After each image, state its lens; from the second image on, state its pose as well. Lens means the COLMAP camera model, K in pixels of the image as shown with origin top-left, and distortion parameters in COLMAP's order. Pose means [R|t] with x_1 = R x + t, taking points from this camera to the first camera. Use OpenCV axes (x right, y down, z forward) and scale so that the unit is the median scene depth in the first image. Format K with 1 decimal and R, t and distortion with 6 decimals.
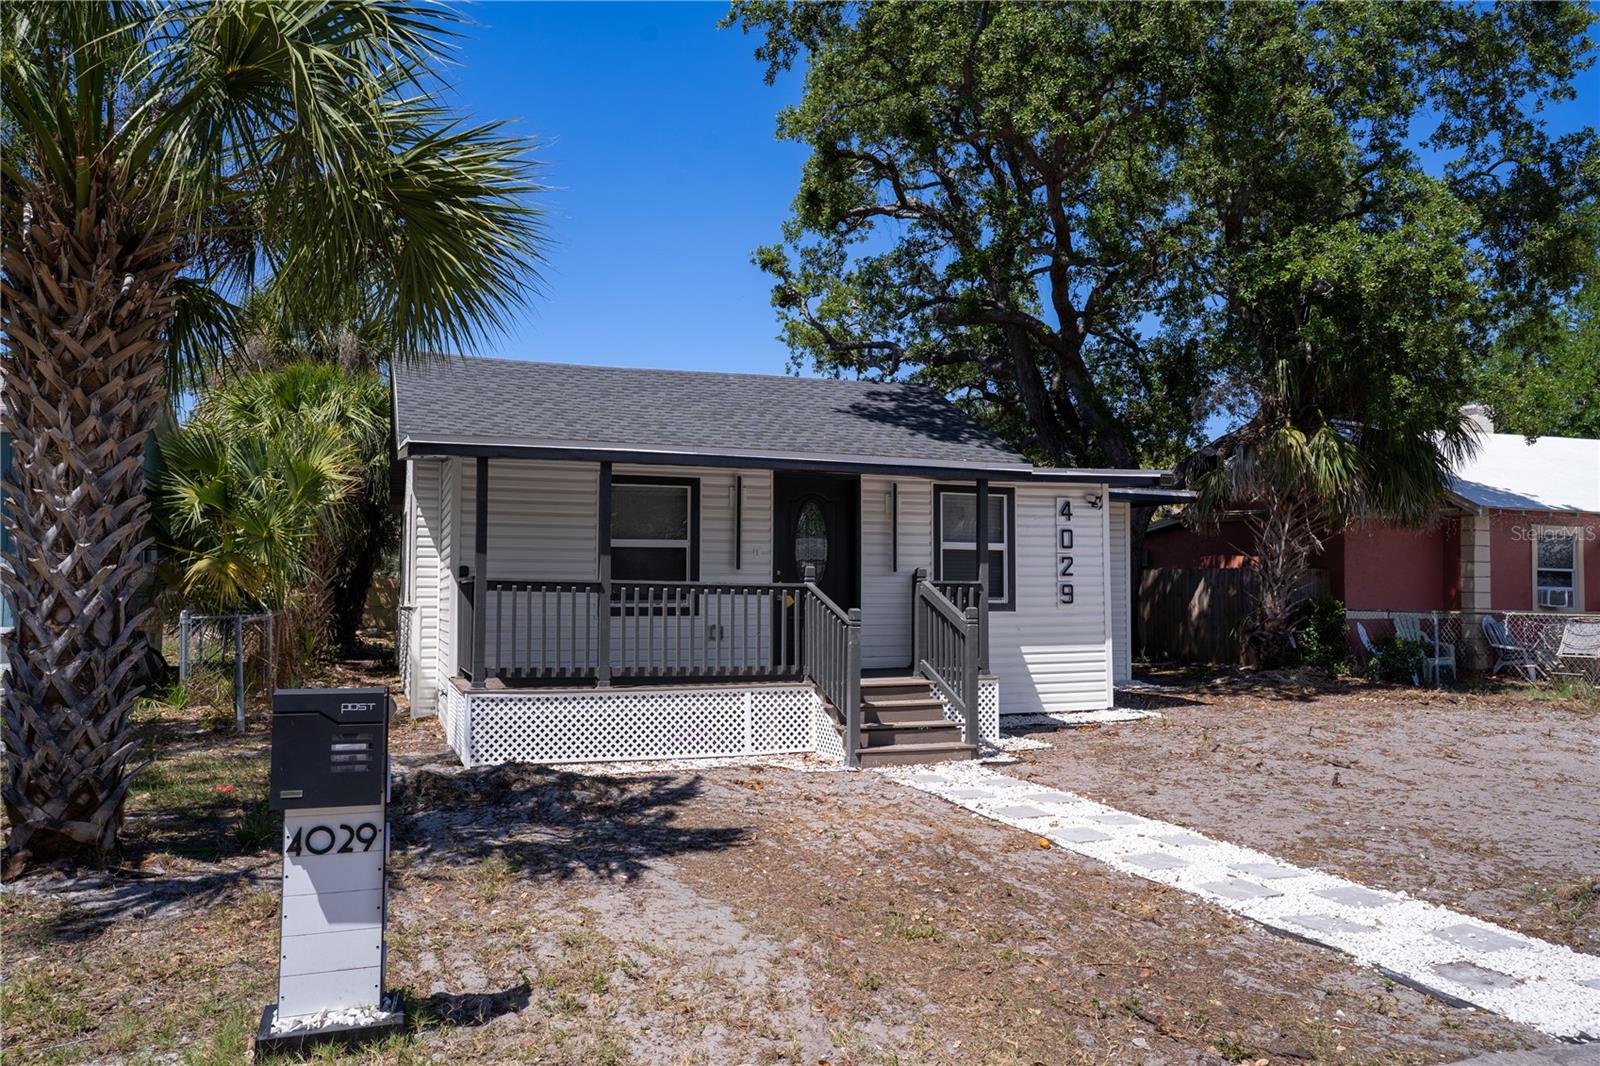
lens RADIAL K [[1204.6, 0, 787.3], [0, 1204.6, 541.4], [0, 0, 1]] dist [0.032626, 0.001362]
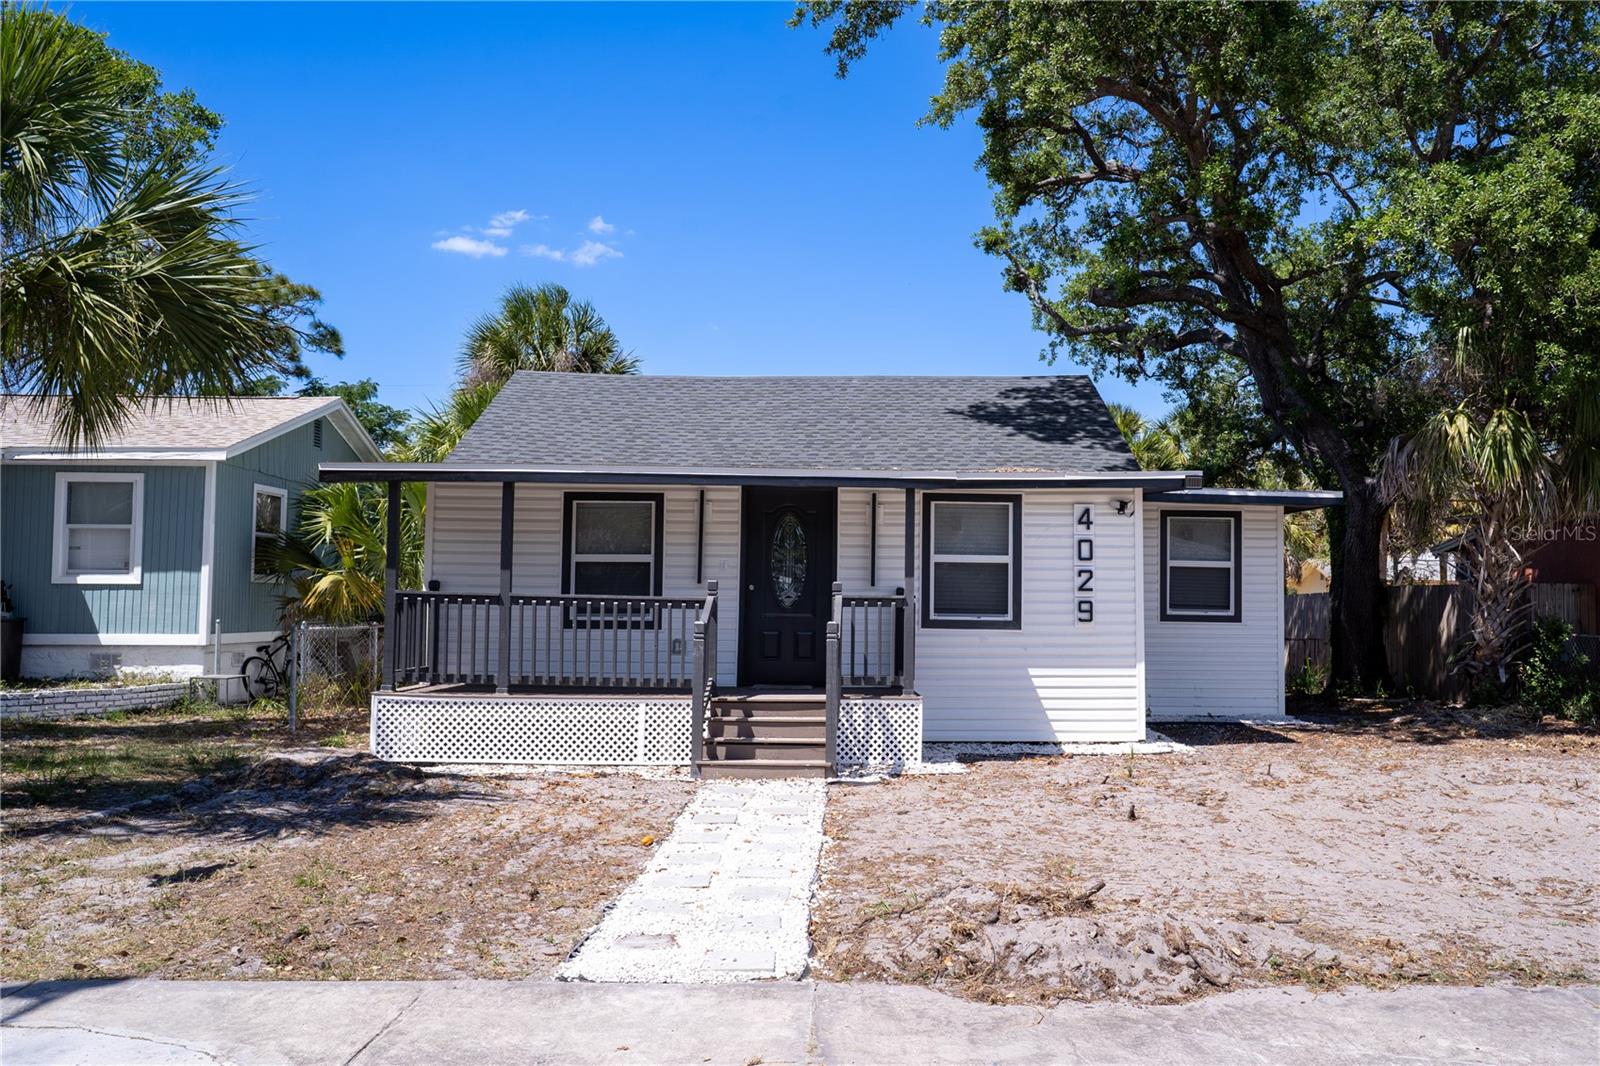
lens RADIAL K [[1419.9, 0, 811.9], [0, 1419.9, 525.5], [0, 0, 1]] dist [0.024203, 0.009838]
pose [[0.939045, -0.015033, -0.343466, 0.452435], [0.007798, 0.999718, -0.022438, 0.002158], [0.343707, 0.018392, 0.938897, -0.073984]]
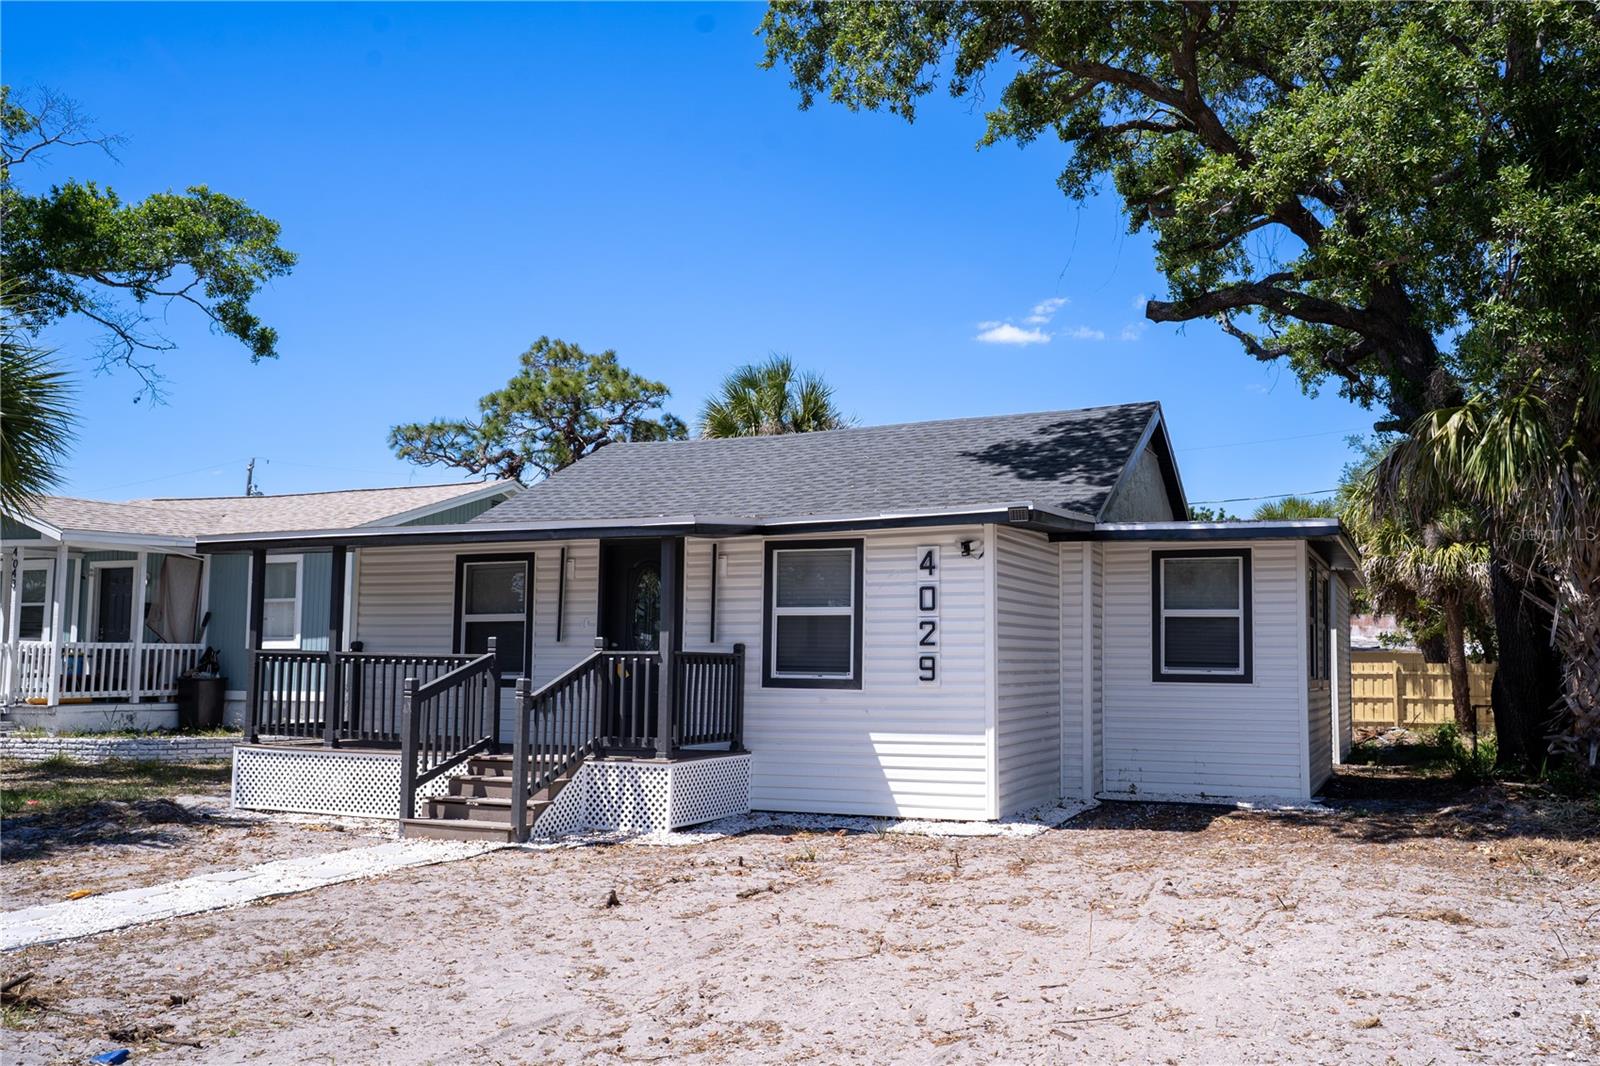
lens RADIAL K [[1360.9, 0, 795.9], [0, 1360.9, 542.3], [0, 0, 1]] dist [-0.008337, 0.015988]
pose [[0.705467, -0.065195, -0.705737, 0.896378], [0.022334, 0.997311, -0.069804, 0.024112], [0.708390, 0.033483, 0.705026, 0.346691]]
